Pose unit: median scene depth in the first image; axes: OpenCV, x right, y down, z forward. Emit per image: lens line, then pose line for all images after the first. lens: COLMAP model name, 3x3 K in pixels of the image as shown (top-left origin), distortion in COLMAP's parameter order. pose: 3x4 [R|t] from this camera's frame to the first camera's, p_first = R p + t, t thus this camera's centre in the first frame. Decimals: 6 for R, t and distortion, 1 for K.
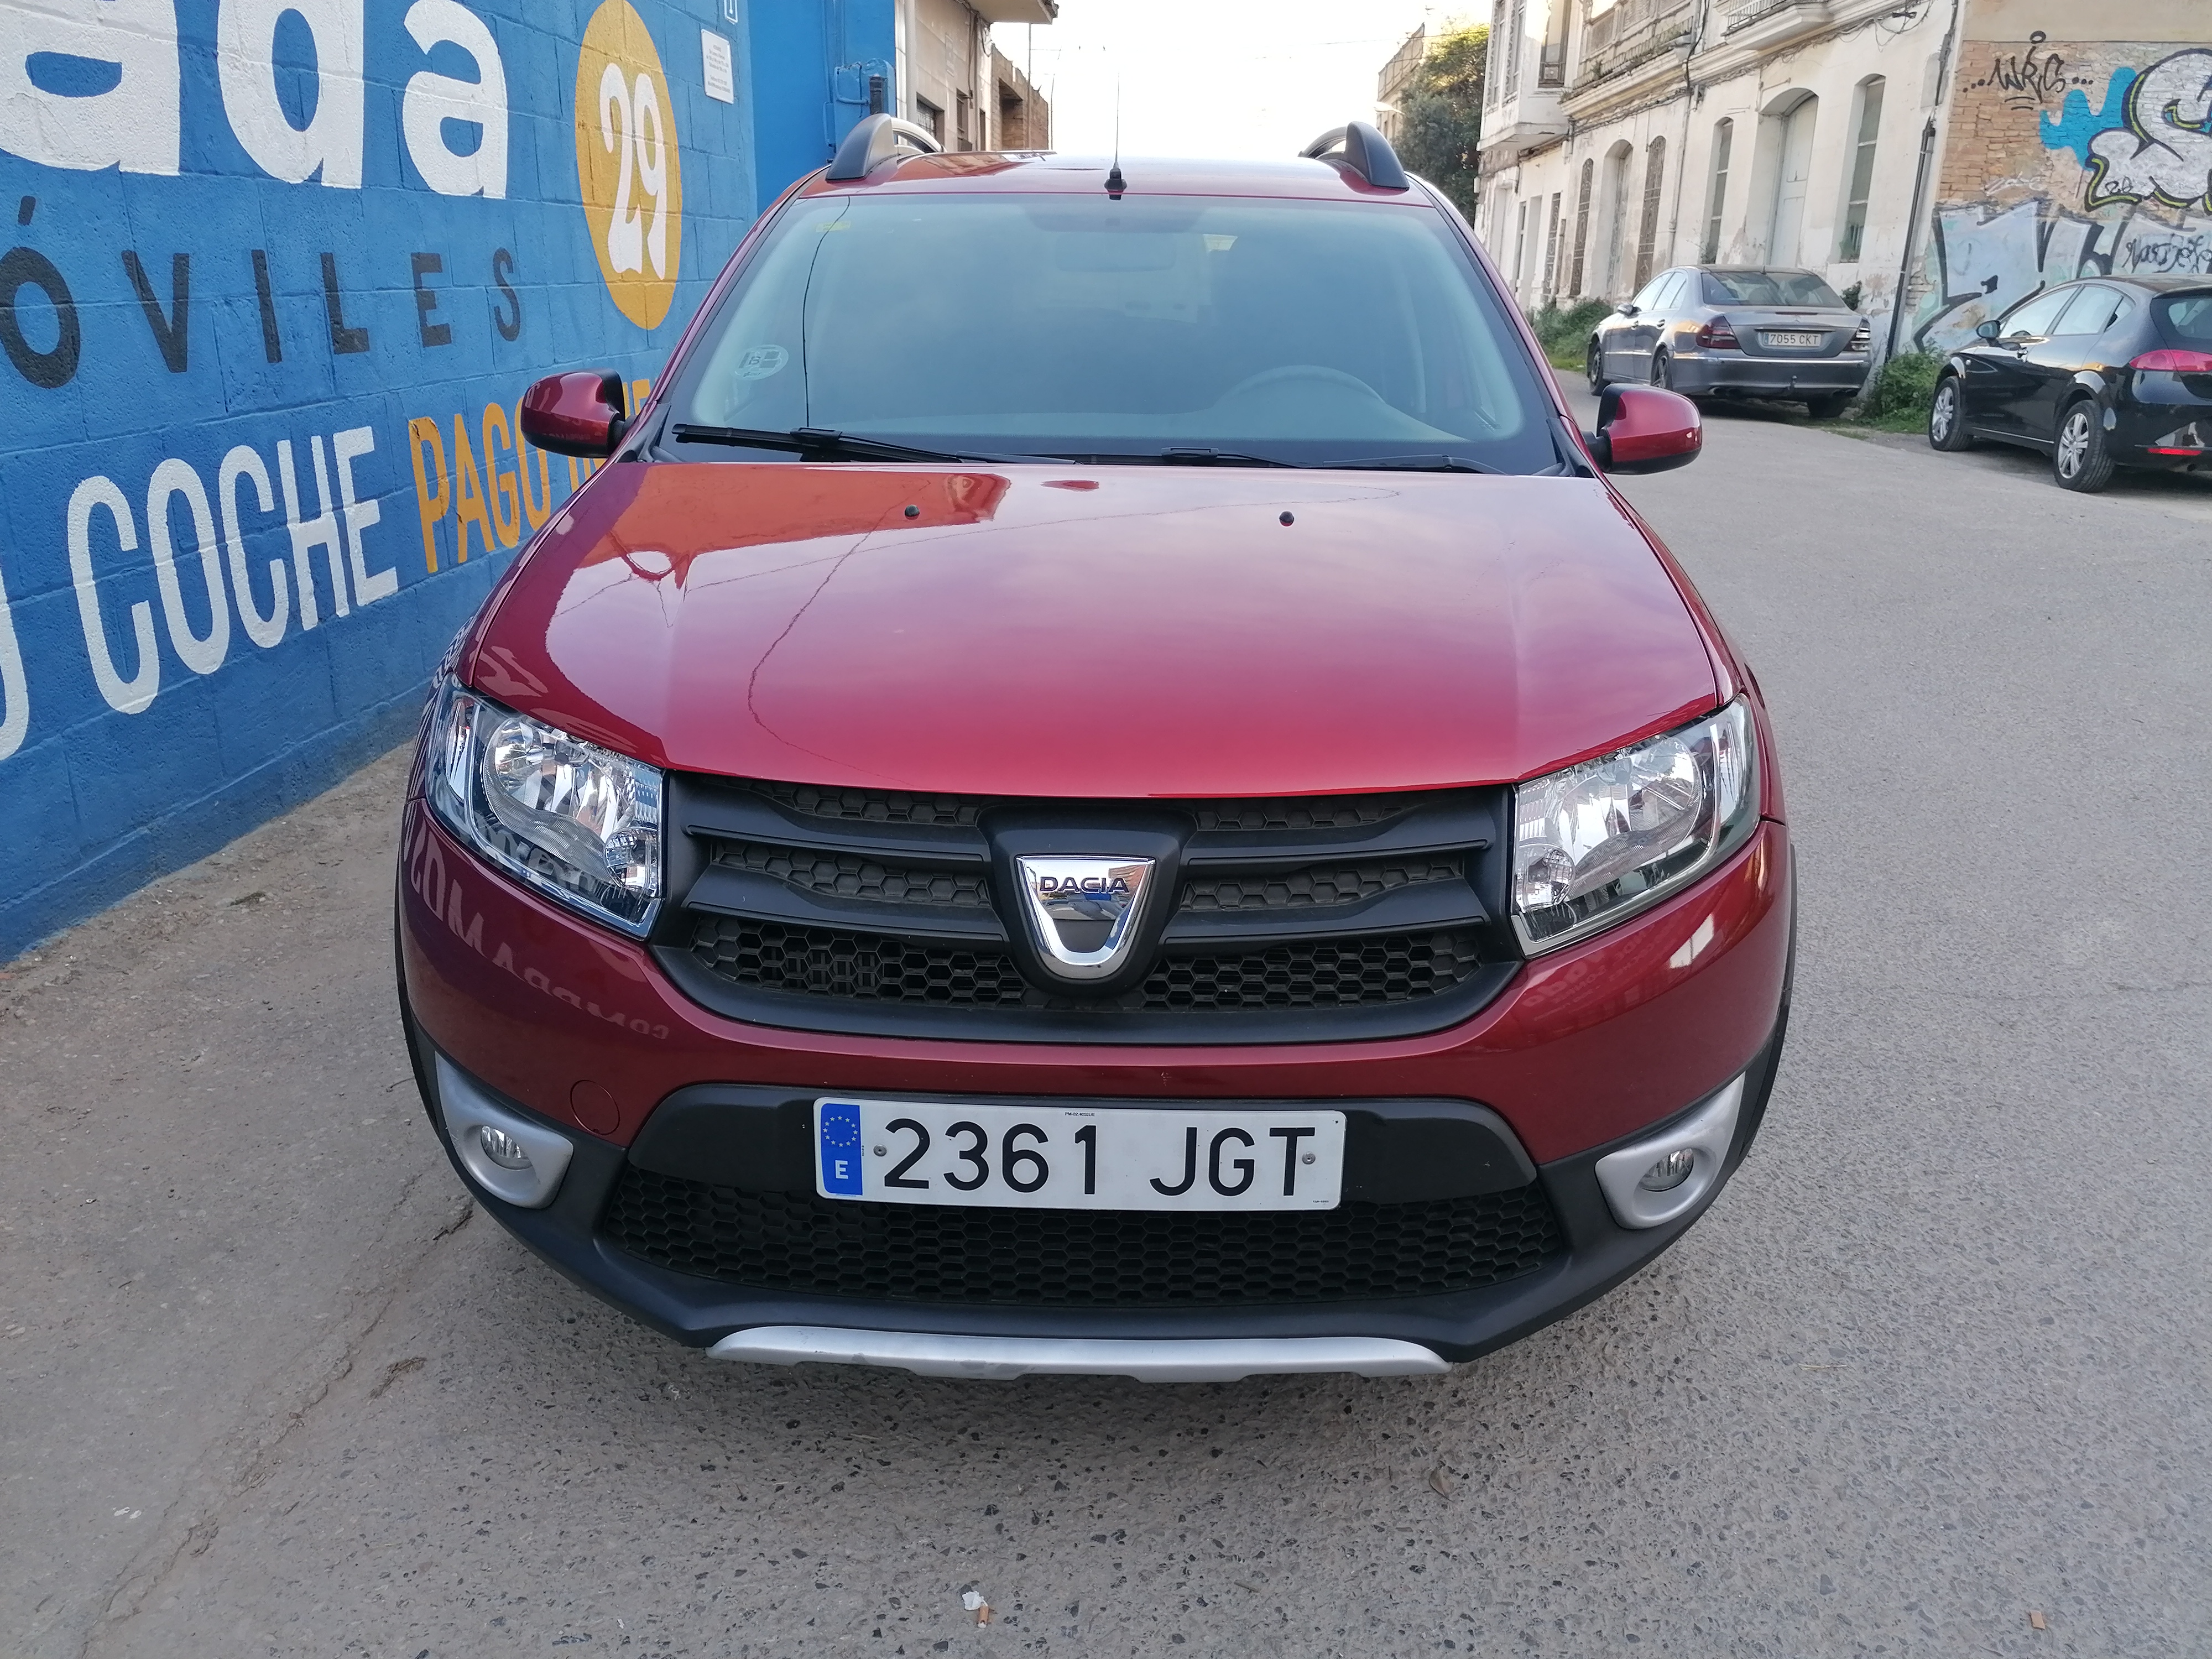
lens RADIAL K [[1643.4, 0, 1106.0], [0, 1643.4, 829.5], [0, 0, 1]] dist [0.084785, -0.108227]
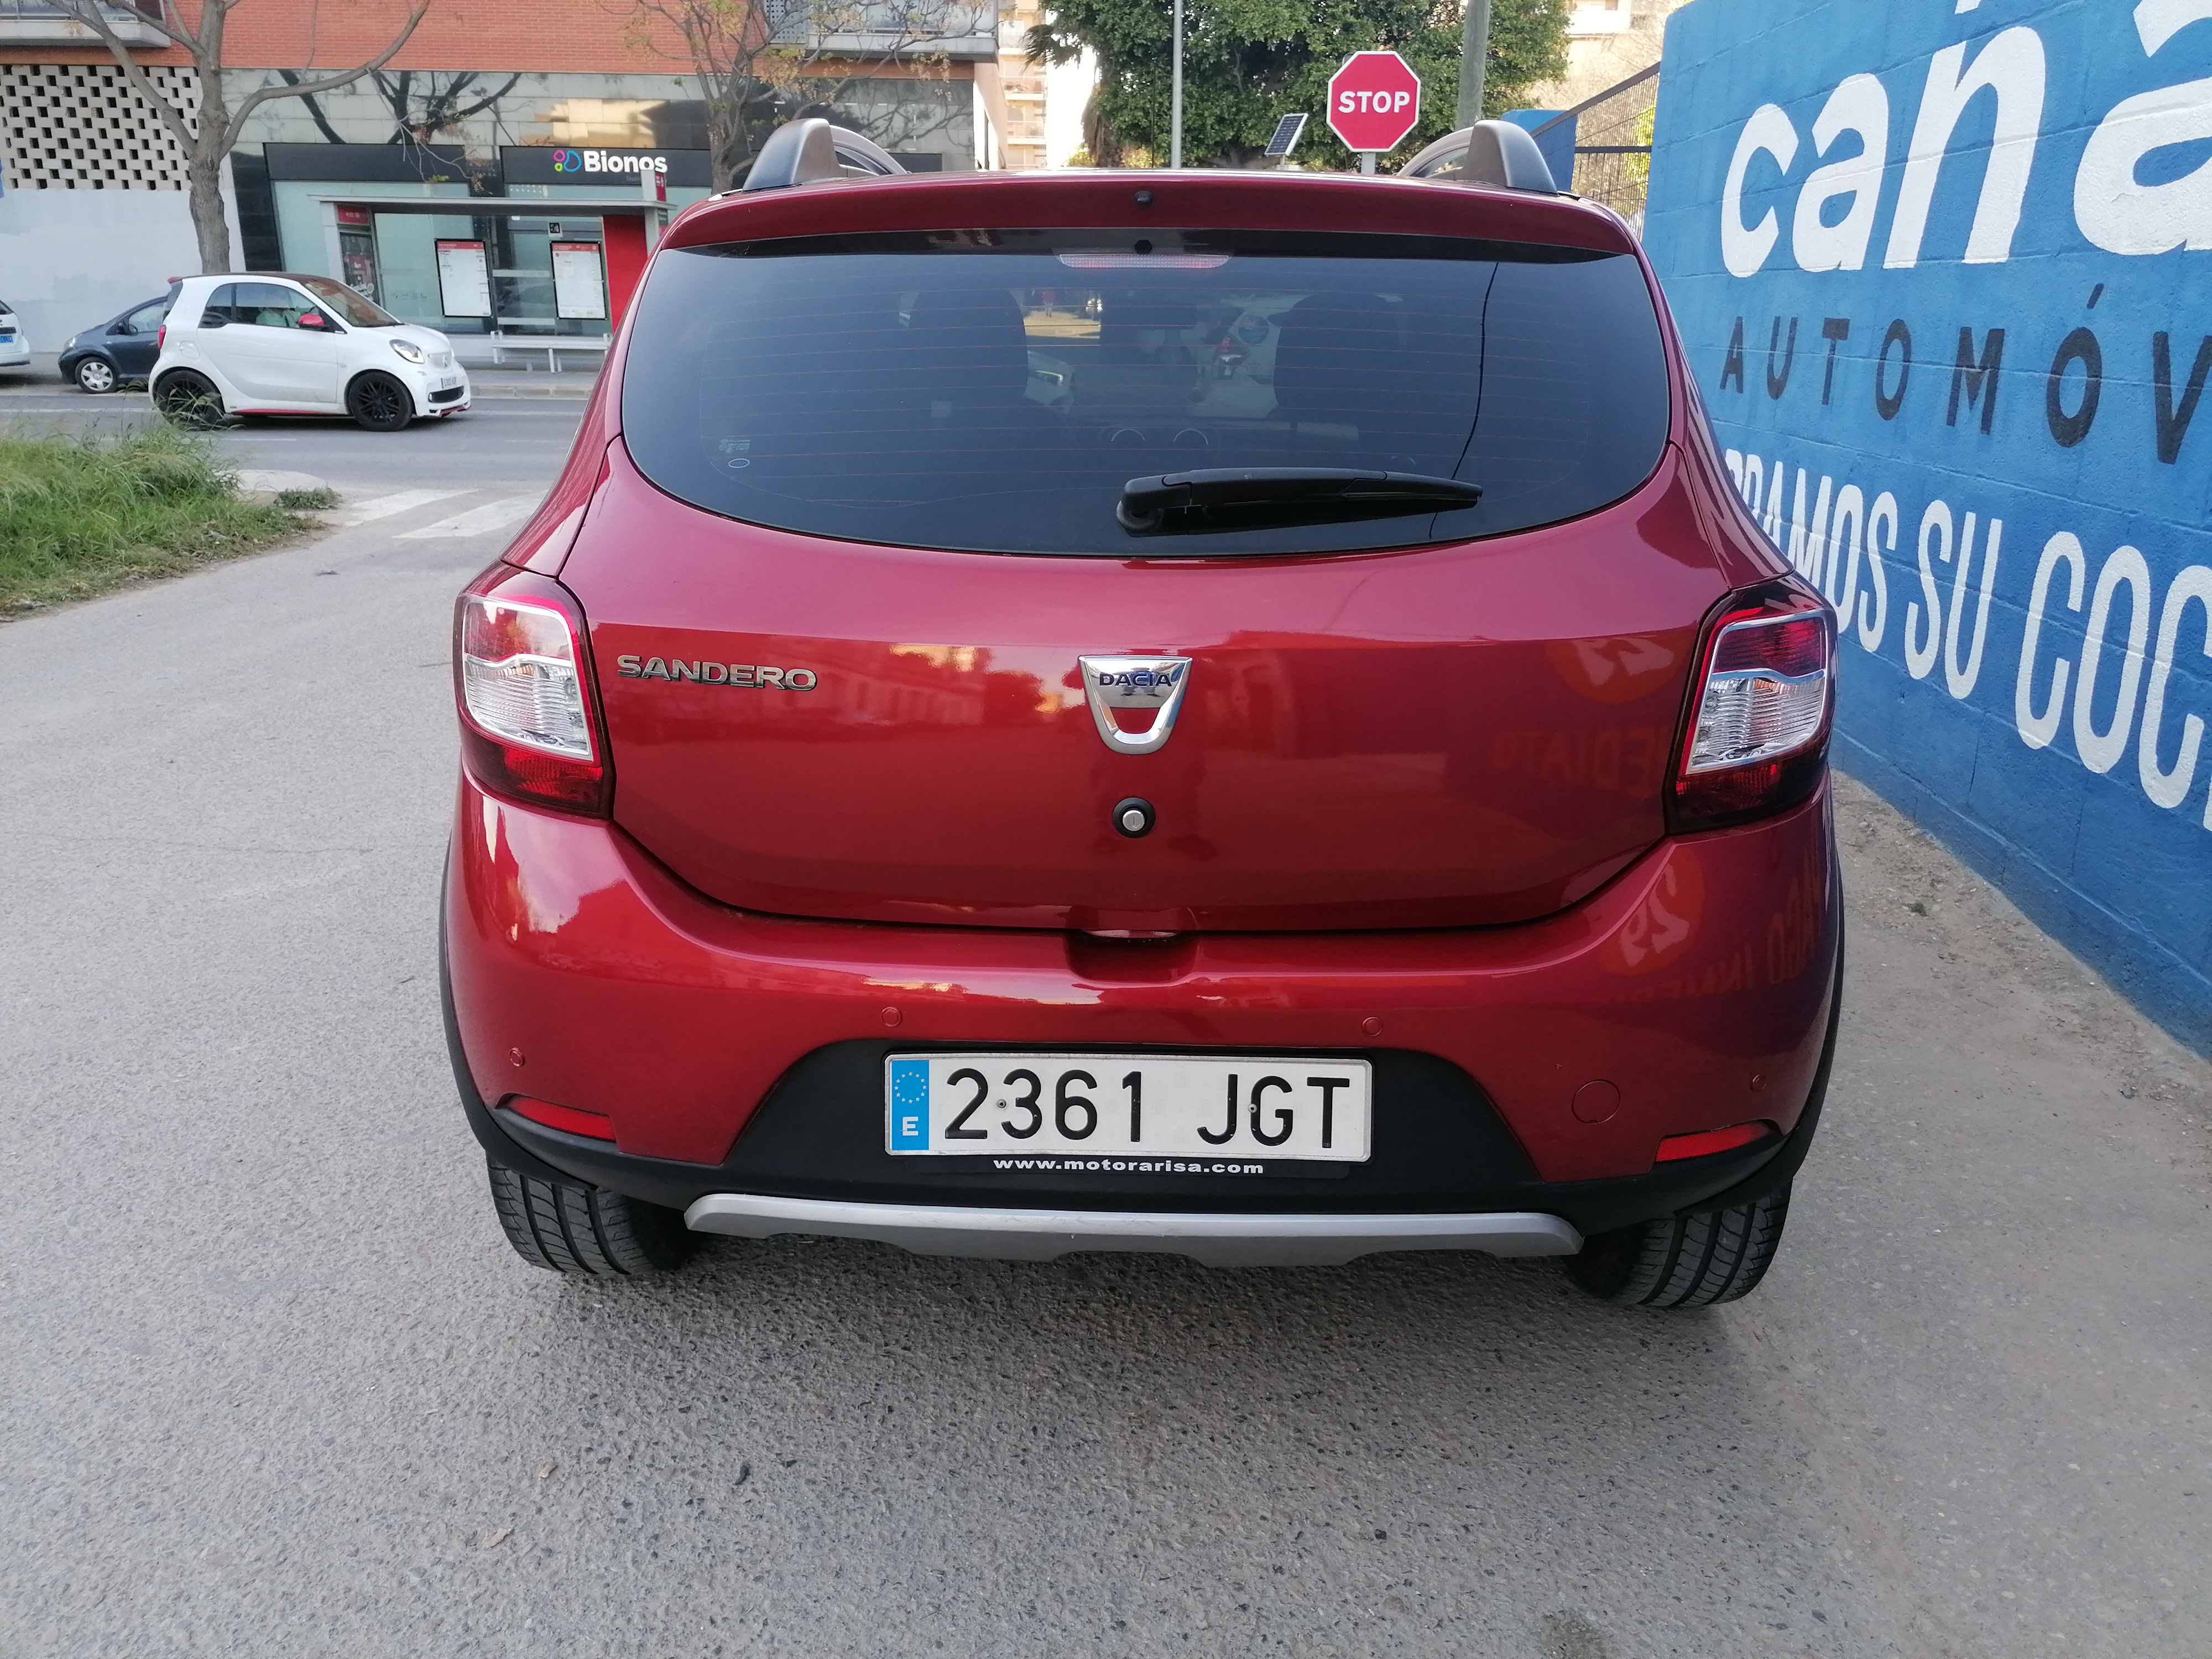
lens RADIAL K [[1646.1, 0, 1108.3], [0, 1646.1, 829.4], [0, 0, 1]] dist [0.084519, -0.106221]
pose [[-0.999727, -0.023018, 0.004124, 0.029898], [-0.016124, 0.806264, 0.591336, -1.067182], [-0.016936, 0.591108, -0.806414, 3.090931]]
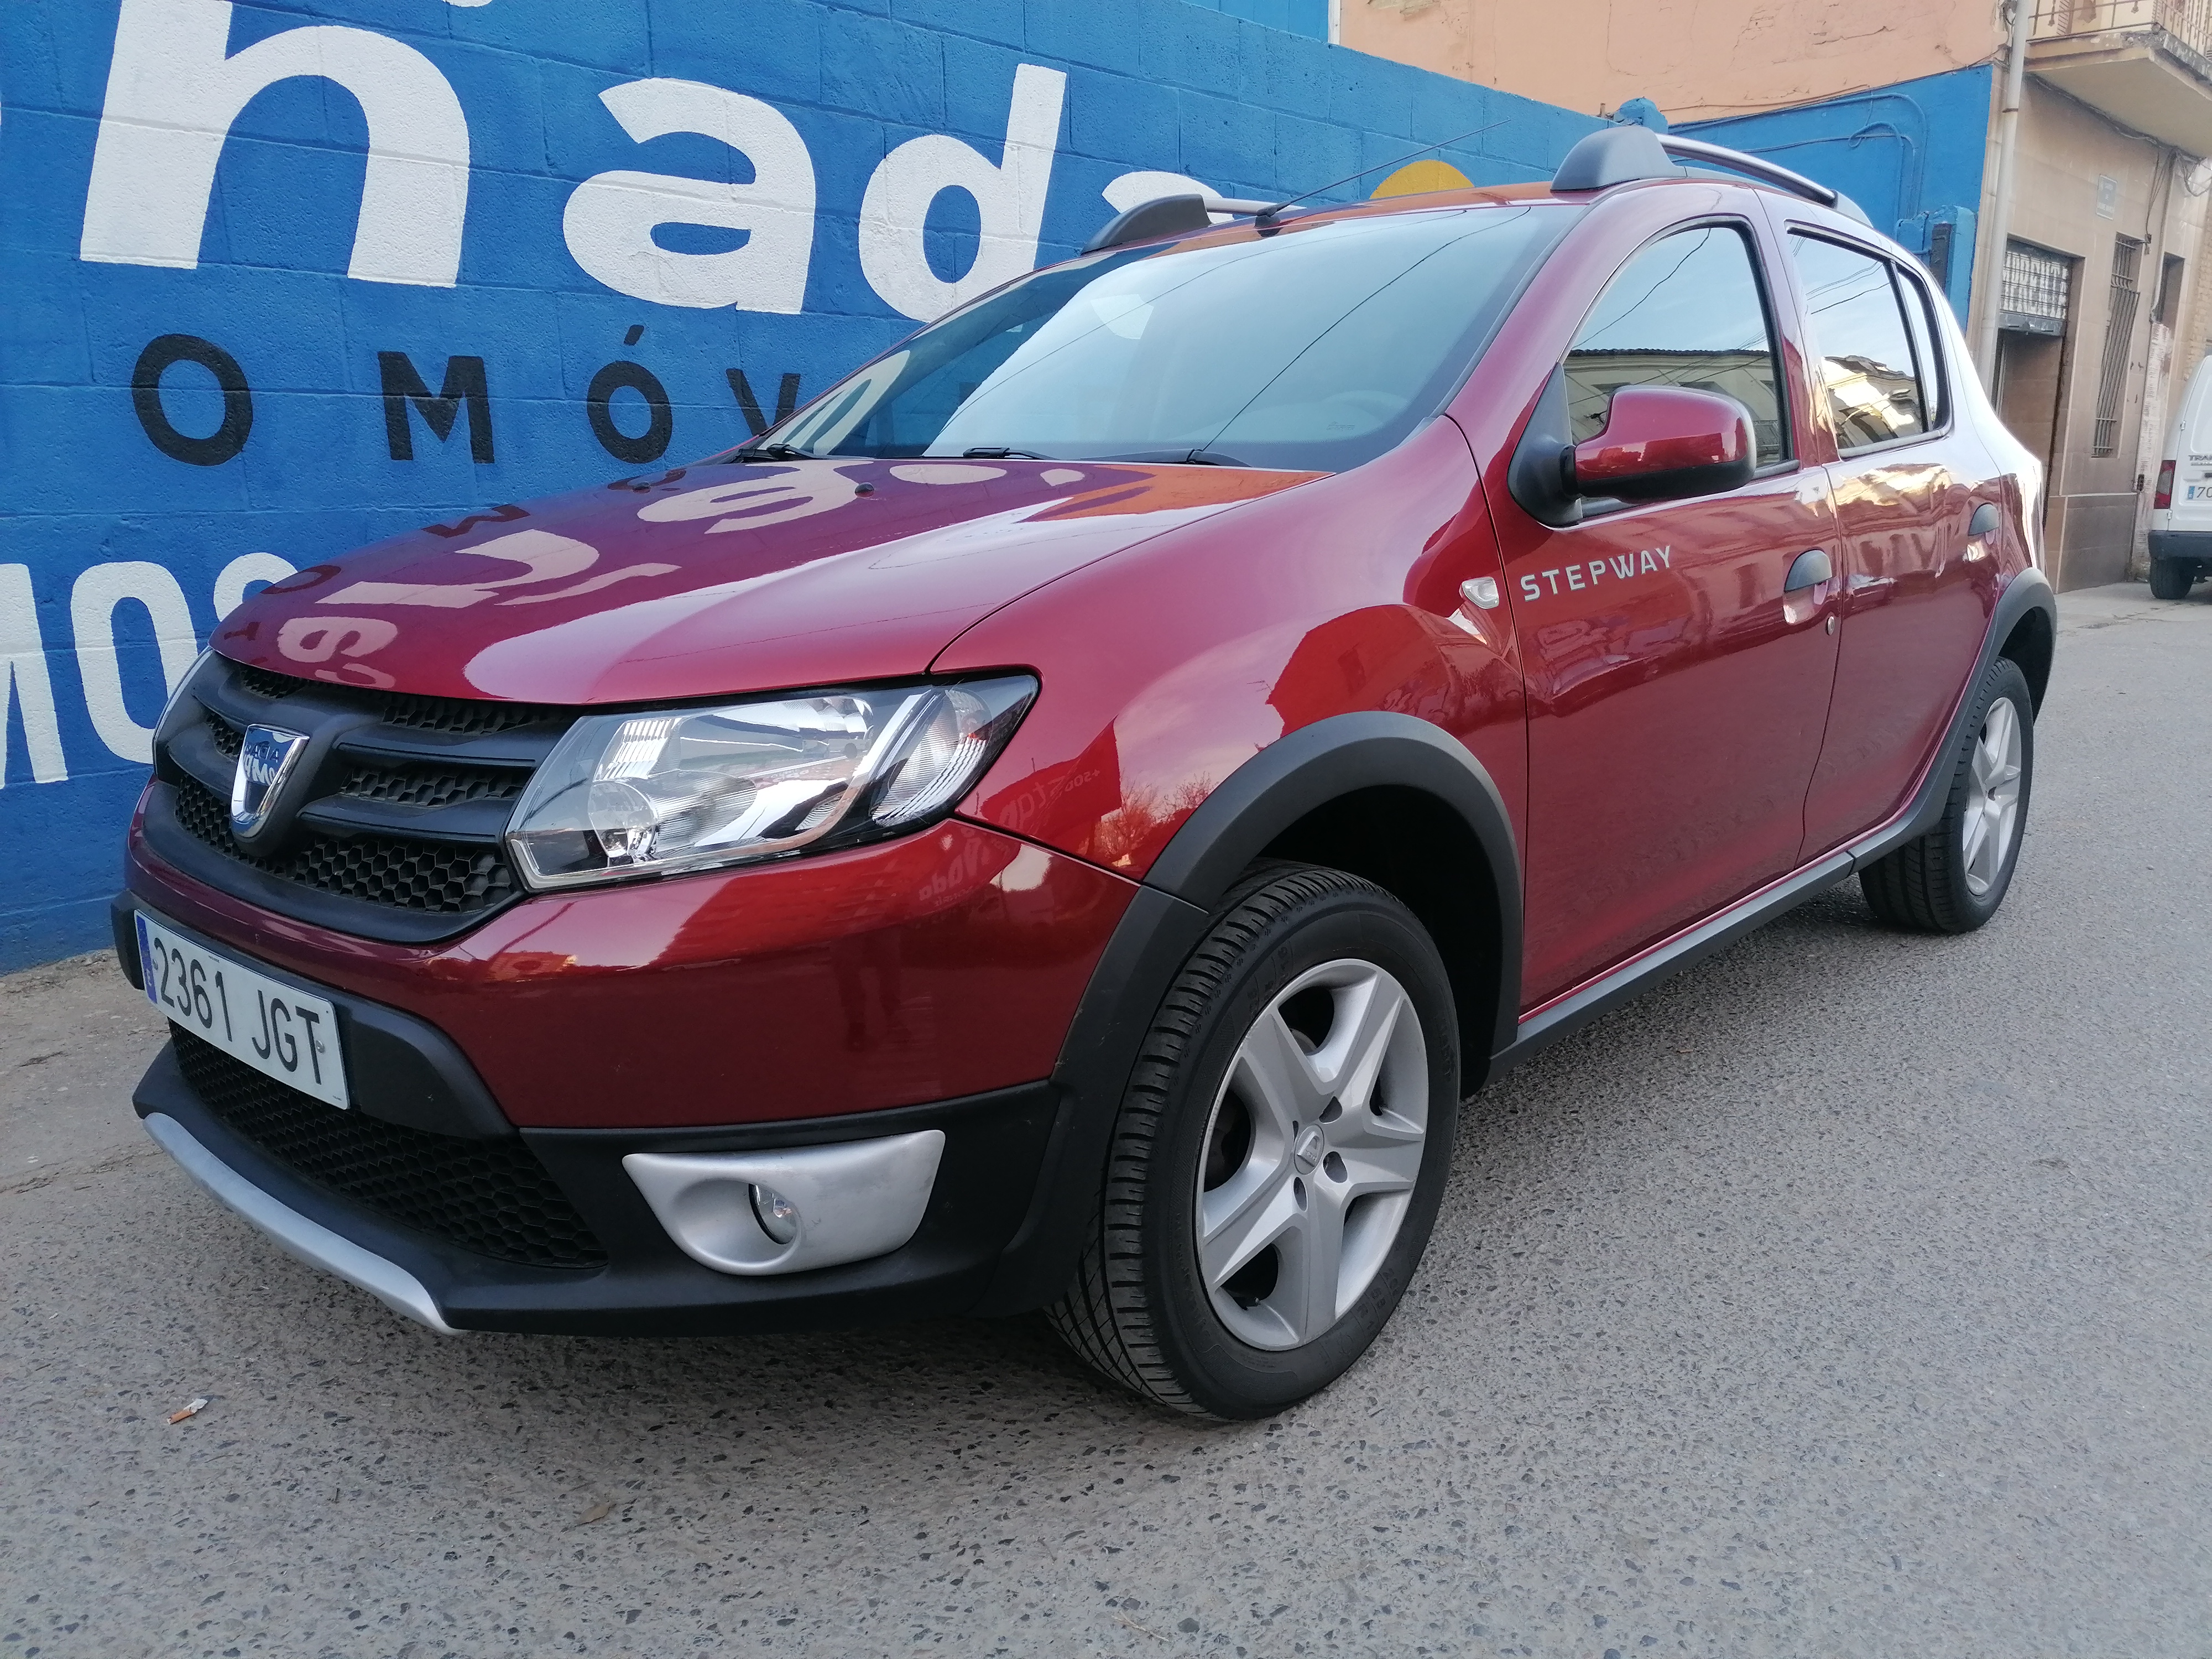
lens RADIAL K [[1646.1, 0, 1108.3], [0, 1646.1, 829.4], [0, 0, 1]] dist [0.084519, -0.106221]
pose [[0.754934, 0.120712, -0.644595, 0.828359], [-0.194597, 0.979877, -0.044408, 0.017223], [0.626264, 0.158962, 0.763233, 0.377621]]
